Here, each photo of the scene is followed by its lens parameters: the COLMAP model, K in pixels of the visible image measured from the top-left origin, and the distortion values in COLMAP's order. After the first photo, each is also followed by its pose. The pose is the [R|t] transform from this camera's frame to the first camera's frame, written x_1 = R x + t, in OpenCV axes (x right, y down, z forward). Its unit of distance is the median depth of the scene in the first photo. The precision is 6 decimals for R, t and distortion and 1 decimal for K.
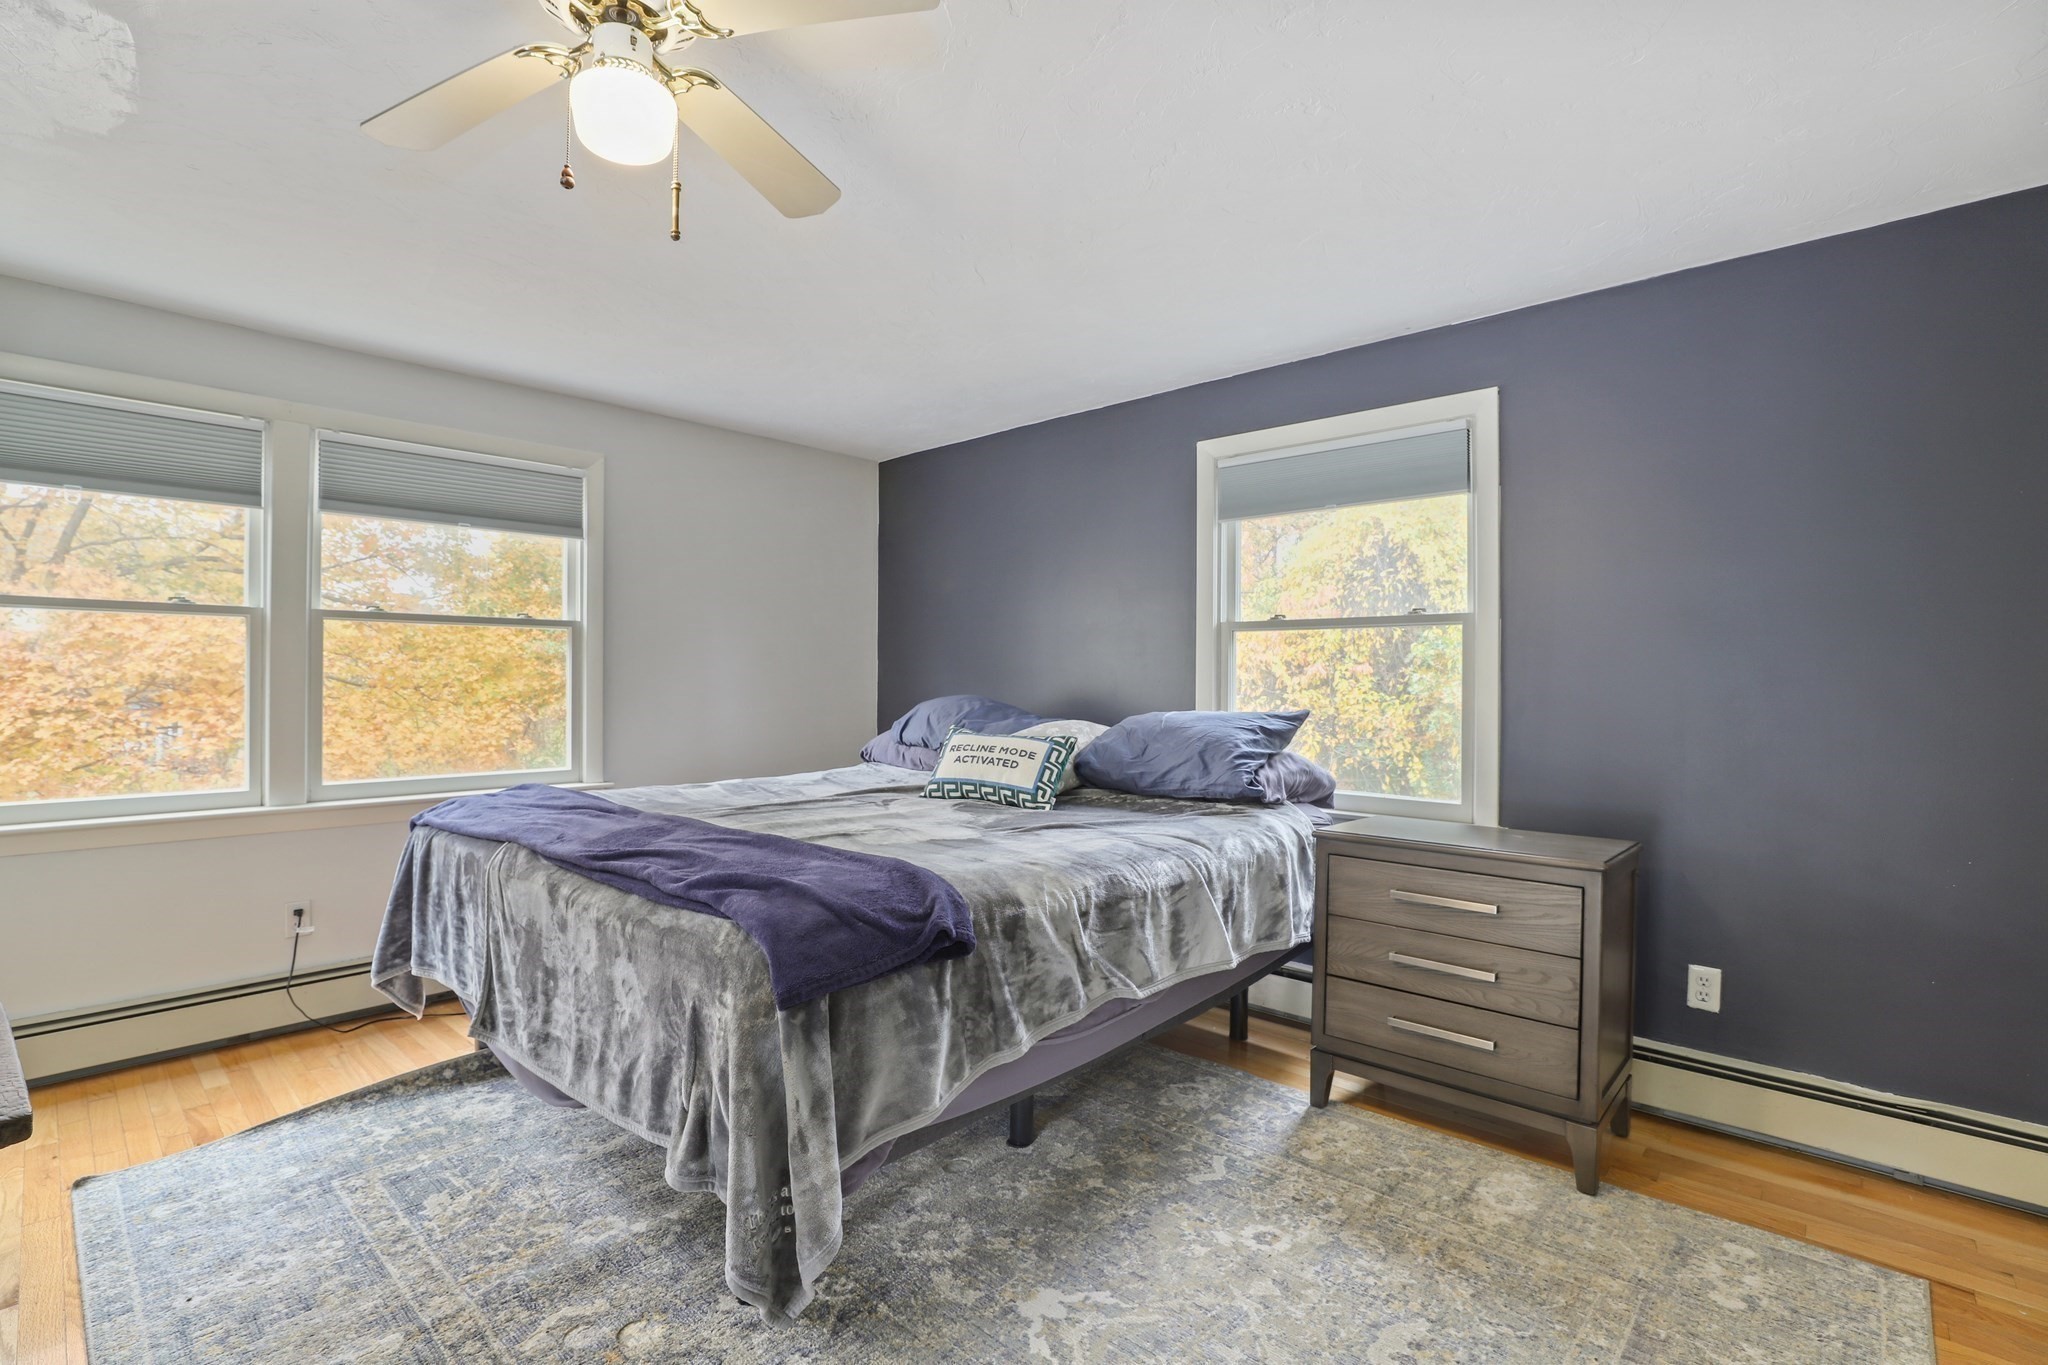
lens RADIAL K [[938.5, 0, 1026.4], [0, 938.5, 674.4], [0, 0, 1]] dist [-0.022112, 0.006746]
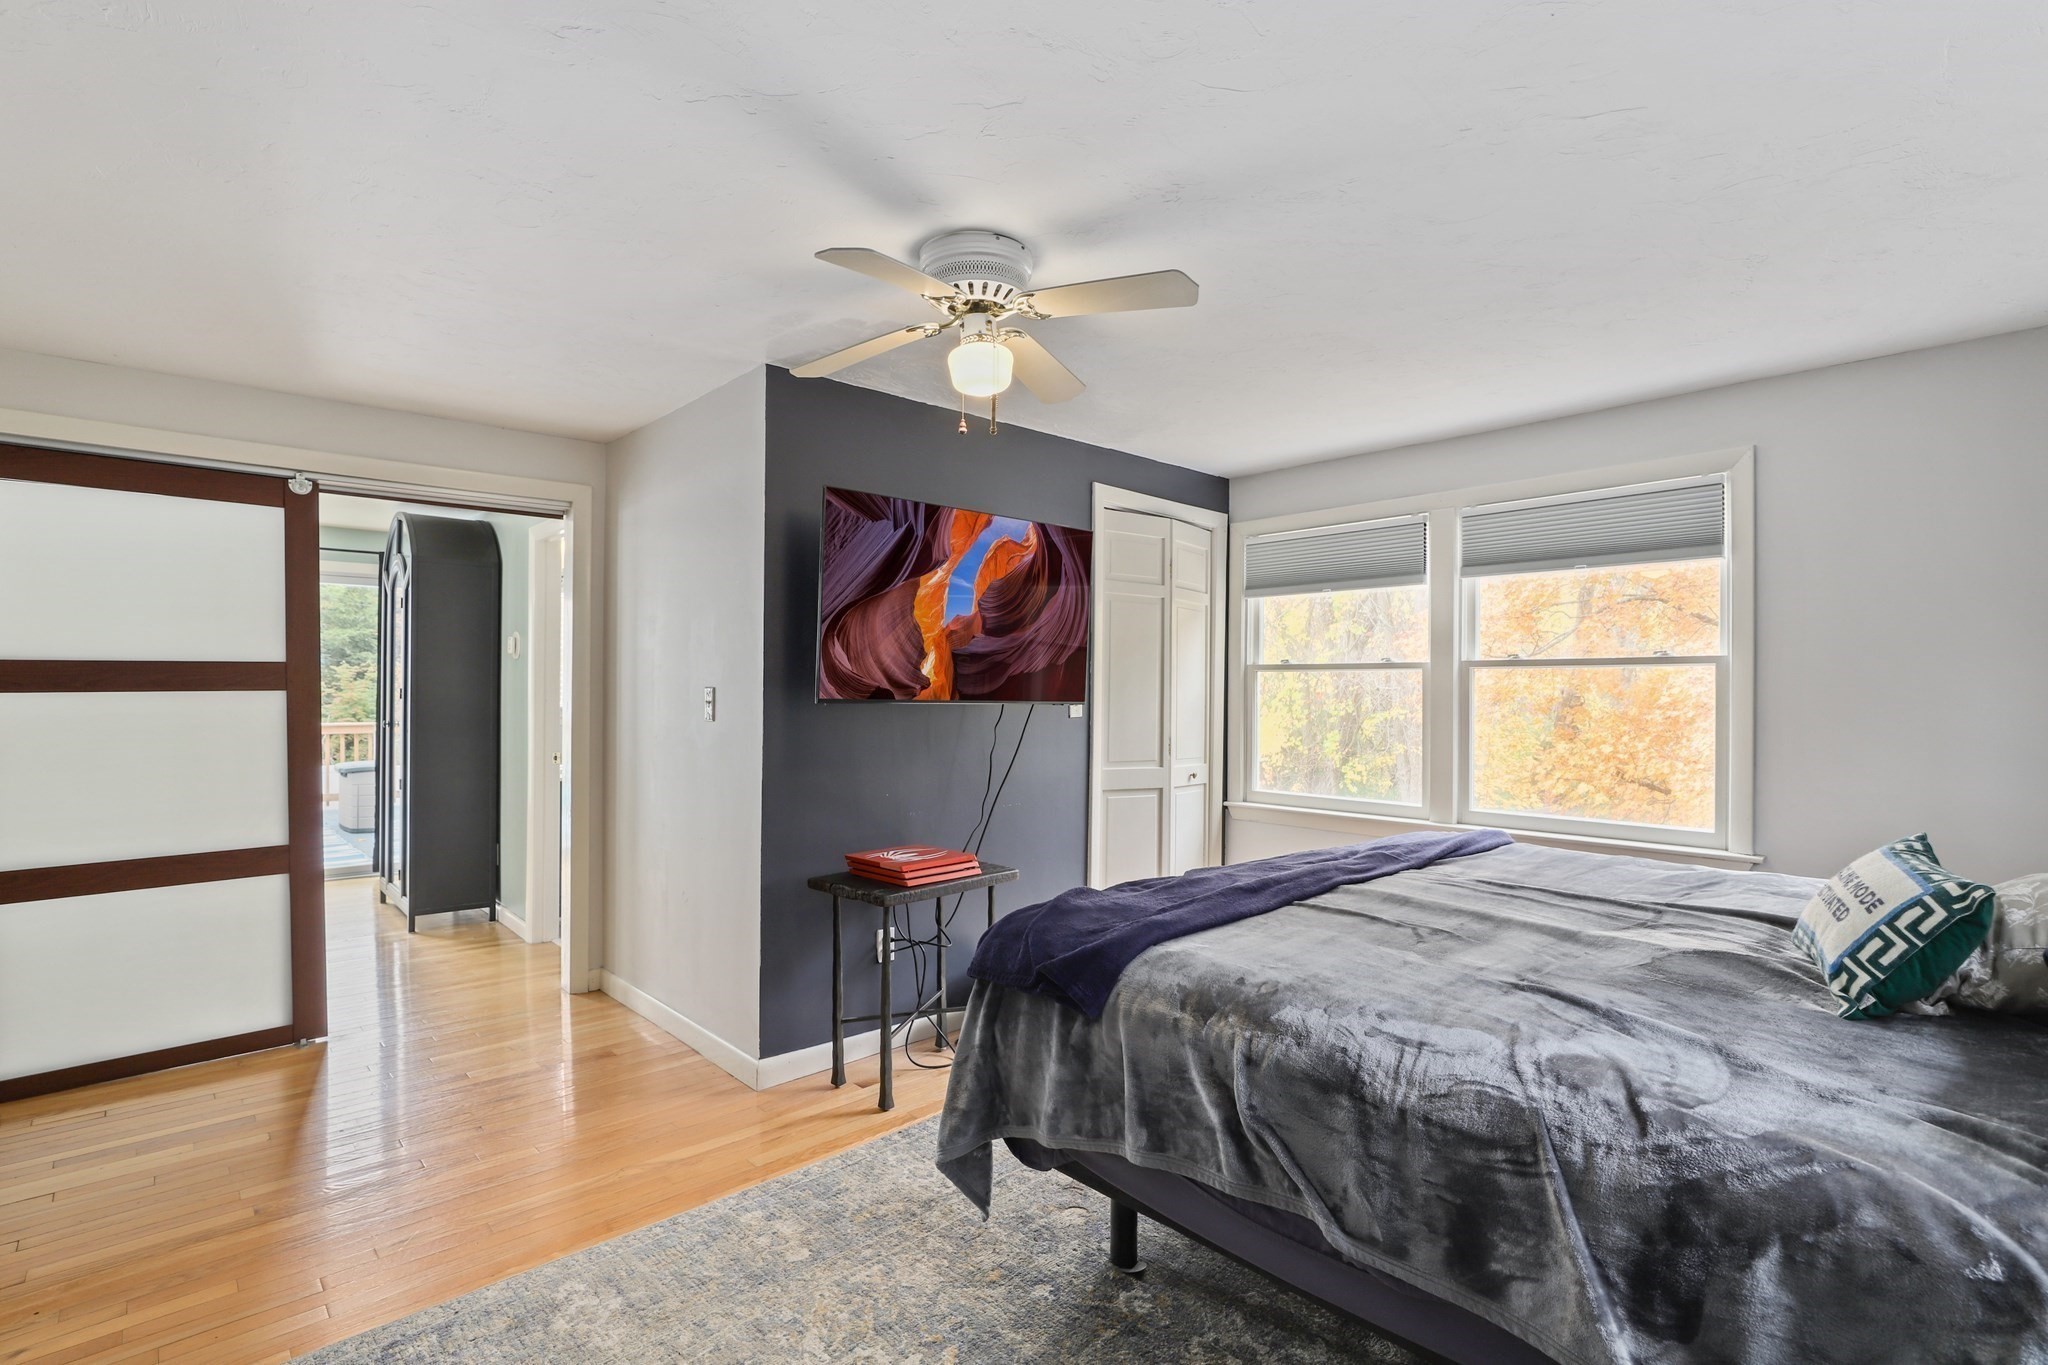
lens RADIAL K [[992.7, 0, 1024.5], [0, 992.7, 691.5], [0, 0, 1]] dist [-0.000624, -0.000030]
pose [[-0.093526, -0.004723, -0.995606, 0.541154], [-0.003107, 0.999985, -0.004452, -0.022975], [0.995612, 0.002677, -0.093540, 0.555011]]
